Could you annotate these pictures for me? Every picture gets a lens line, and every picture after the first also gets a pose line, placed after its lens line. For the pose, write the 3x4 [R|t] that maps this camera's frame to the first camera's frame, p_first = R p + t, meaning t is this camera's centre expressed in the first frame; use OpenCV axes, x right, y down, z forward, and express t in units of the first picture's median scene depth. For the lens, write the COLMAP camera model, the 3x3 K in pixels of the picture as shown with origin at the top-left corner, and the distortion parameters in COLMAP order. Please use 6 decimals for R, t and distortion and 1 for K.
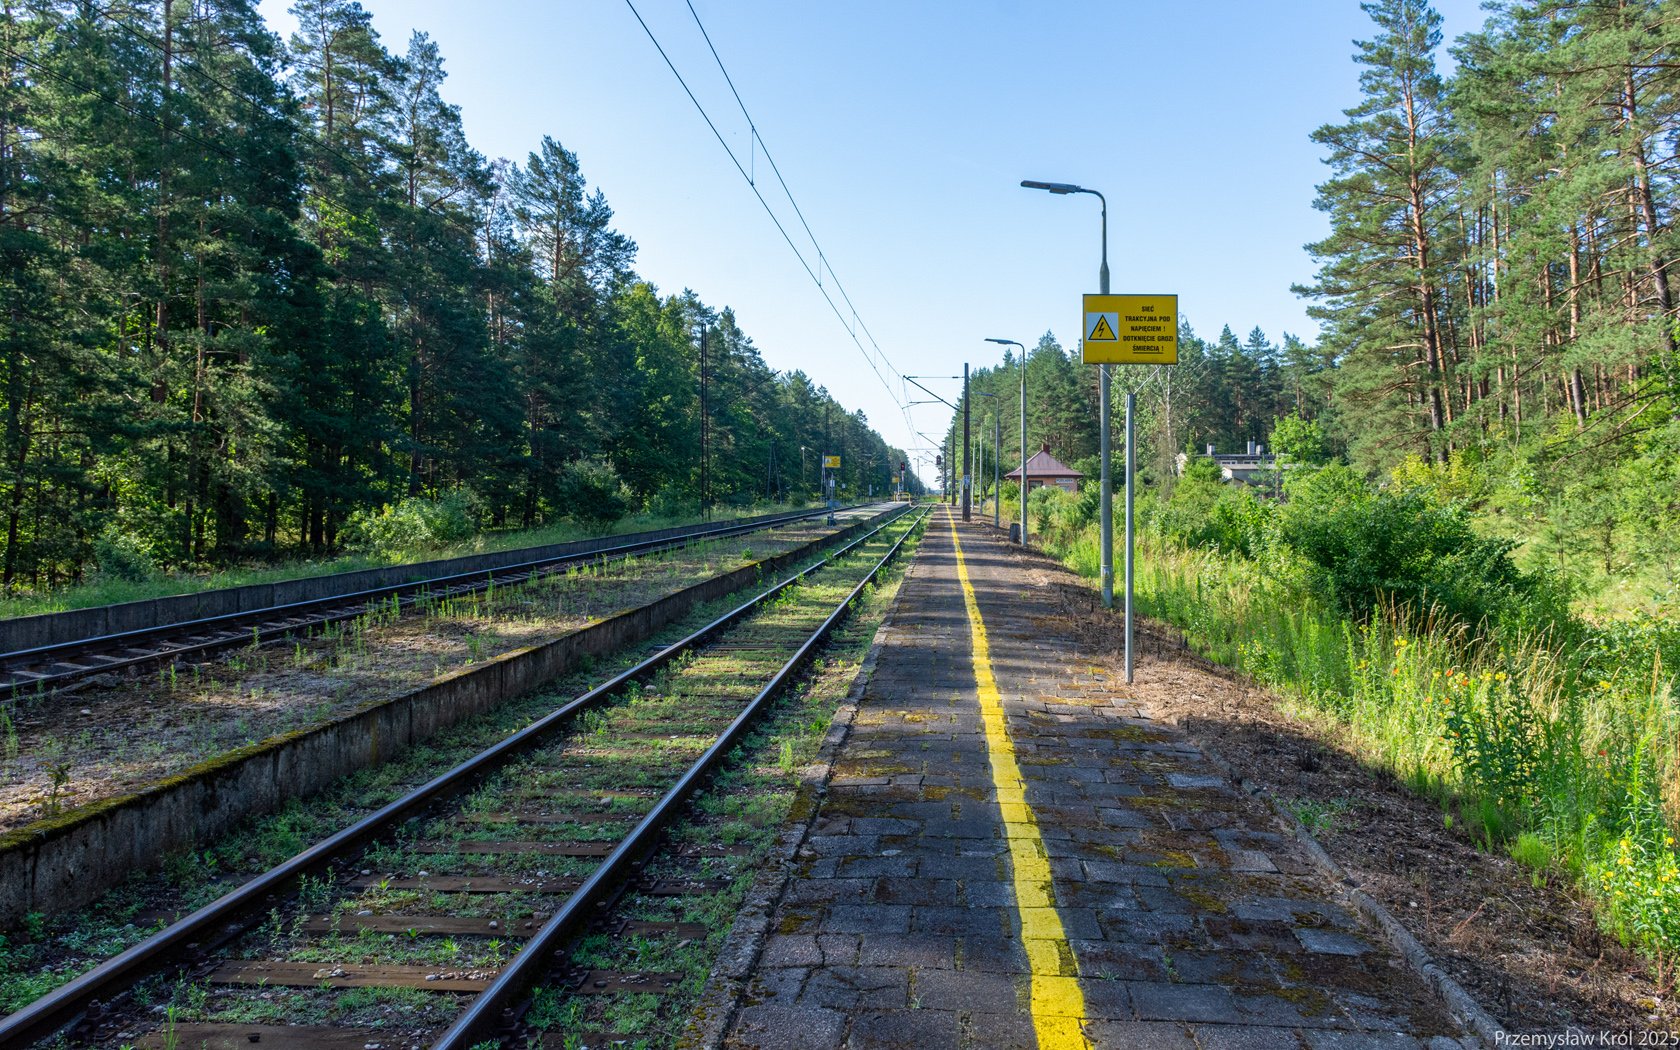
lens RADIAL K [[1577.2, 0, 840.5], [0, 1577.2, 522.6], [0, 0, 1]] dist [0.042421, 0.000000]
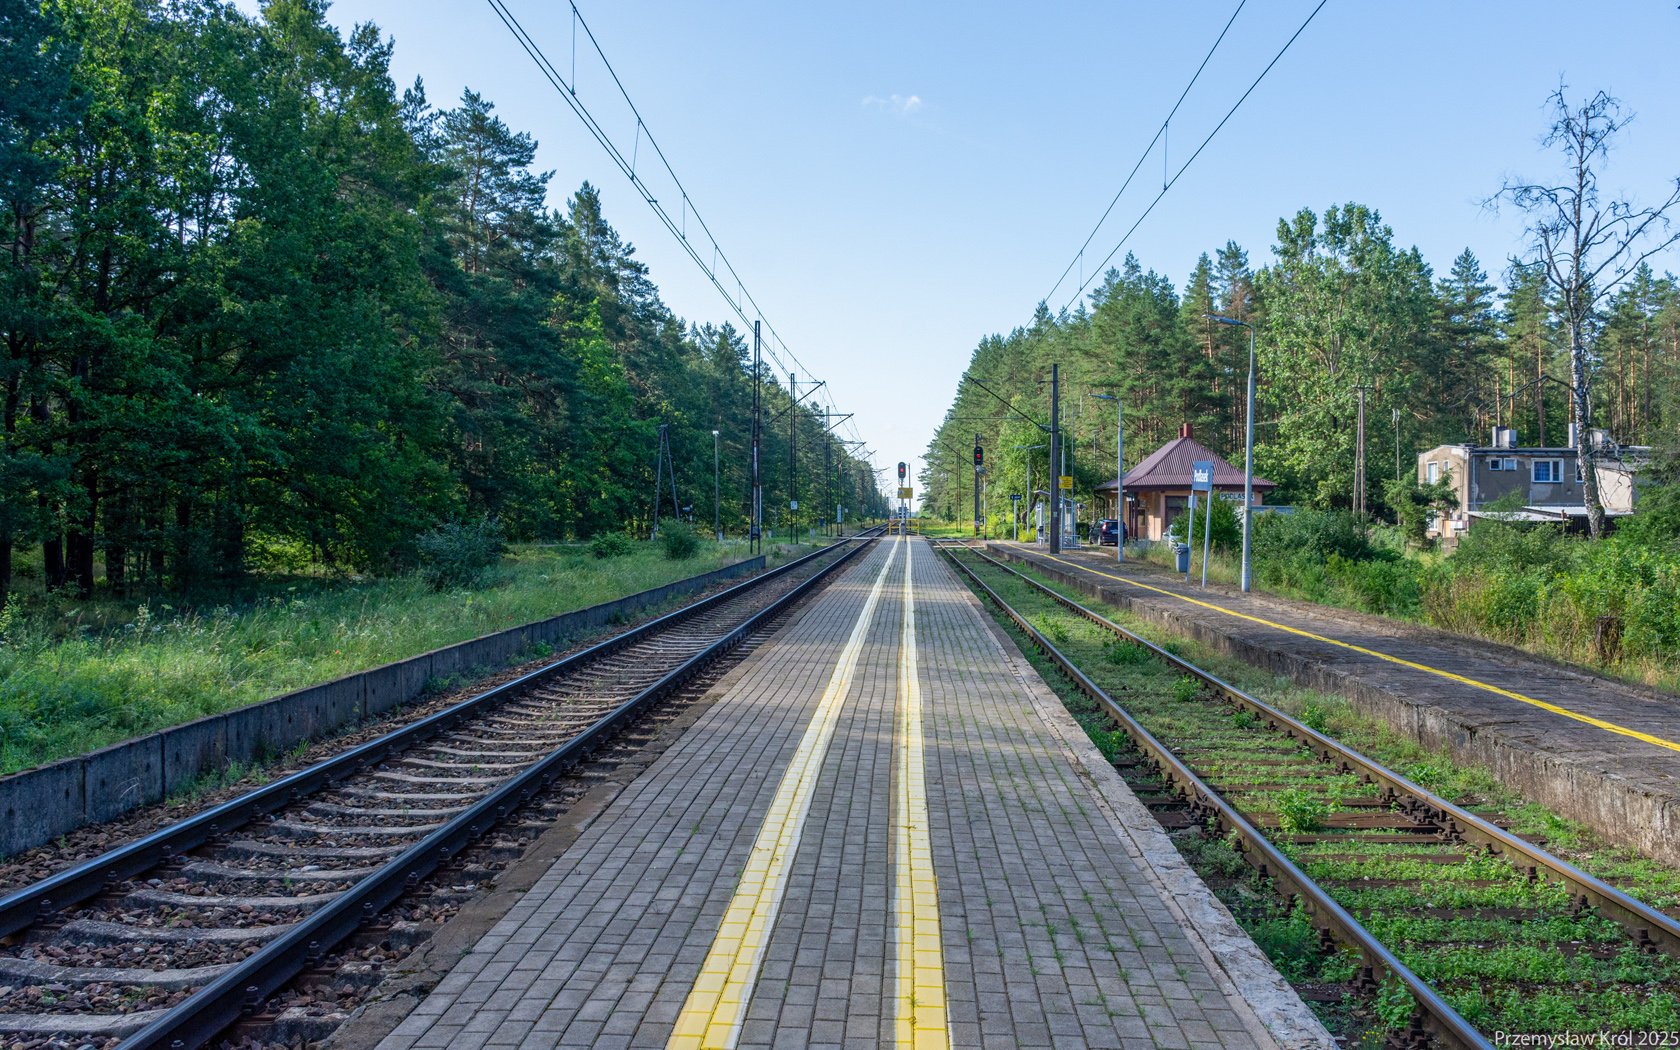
lens RADIAL K [[1329.7, 0, 845.6], [0, 1329.7, 524.9], [0, 0, 1]] dist [-0.008886, -0.003280]
pose [[0.999010, 0.000162, 0.044494, -0.001321], [0.000271, 0.999953, -0.009736, -0.011636], [-0.044494, 0.009738, 0.998962, 0.514222]]
